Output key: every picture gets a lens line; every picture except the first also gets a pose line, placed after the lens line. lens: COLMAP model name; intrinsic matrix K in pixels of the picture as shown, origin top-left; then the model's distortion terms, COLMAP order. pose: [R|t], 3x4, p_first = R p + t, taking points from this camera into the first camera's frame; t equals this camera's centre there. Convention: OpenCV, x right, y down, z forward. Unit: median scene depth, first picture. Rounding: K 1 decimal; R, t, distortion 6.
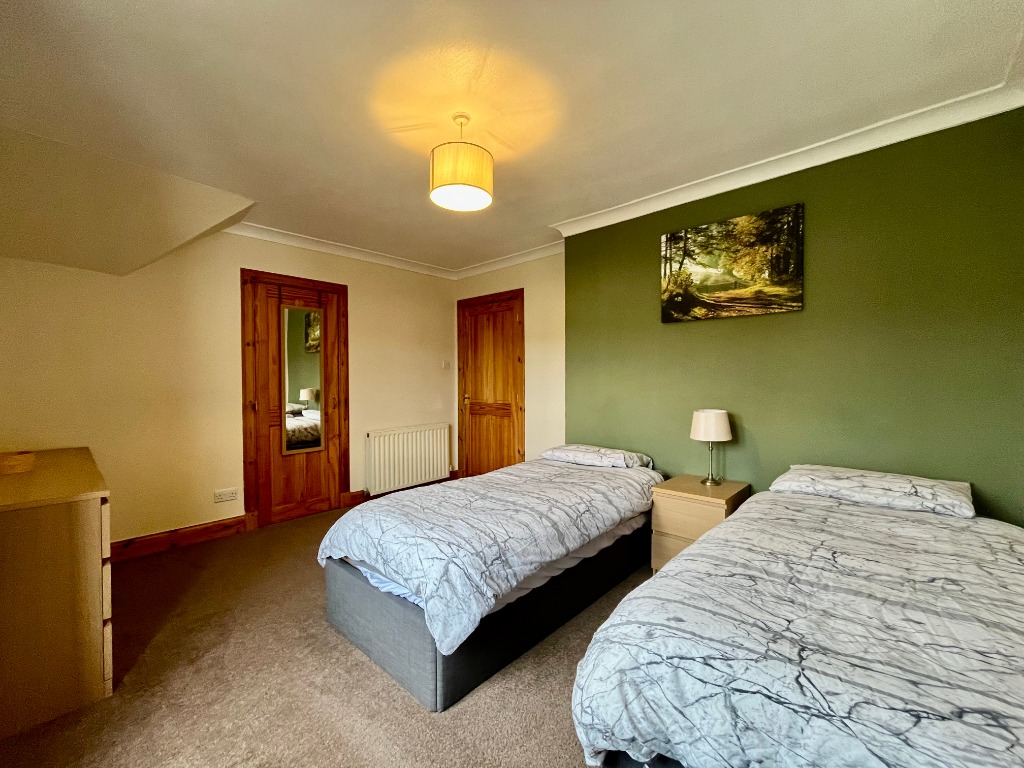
lens RADIAL K [[416.7, 0, 511.4], [0, 416.7, 385.6], [0, 0, 1]] dist [-0.006858, 0.000452]
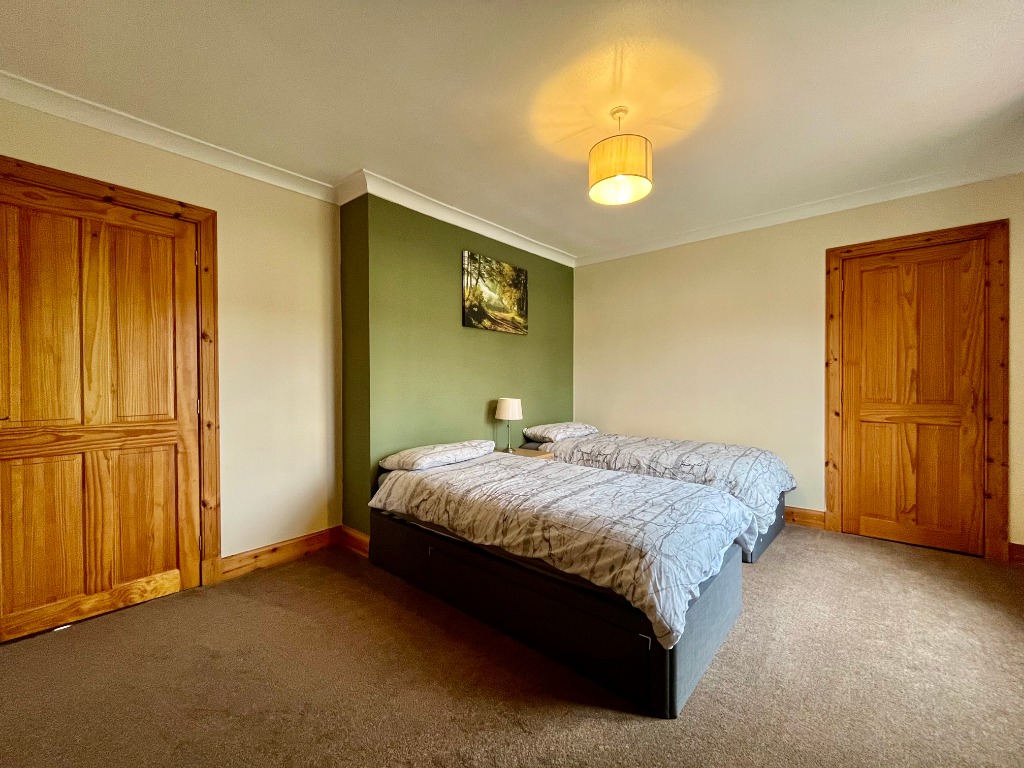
lens RADIAL K [[416.7, 0, 507.1], [0, 416.7, 383.3], [0, 0, 1]] dist [-0.006858, 0.000452]
pose [[-0.014709, -0.000756, 0.999892, -0.852386], [0.013932, 0.999902, 0.000961, 0.009135], [-0.999795, 0.013945, -0.014697, 0.968255]]
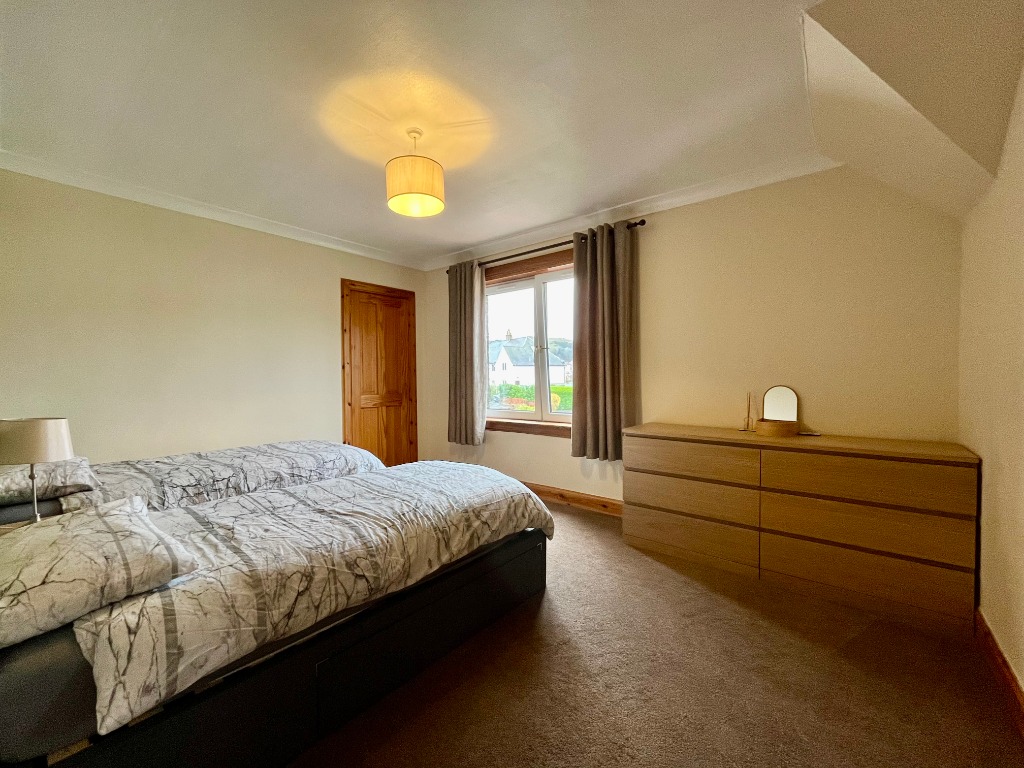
lens RADIAL K [[416.7, 0, 507.3], [0, 416.7, 379.7], [0, 0, 1]] dist [-0.006858, 0.000452]
pose [[-0.999078, 0.011282, -0.041432, -0.428847], [0.010508, 0.999767, 0.018852, -0.001409], [0.041635, 0.018400, -0.998963, 1.400224]]
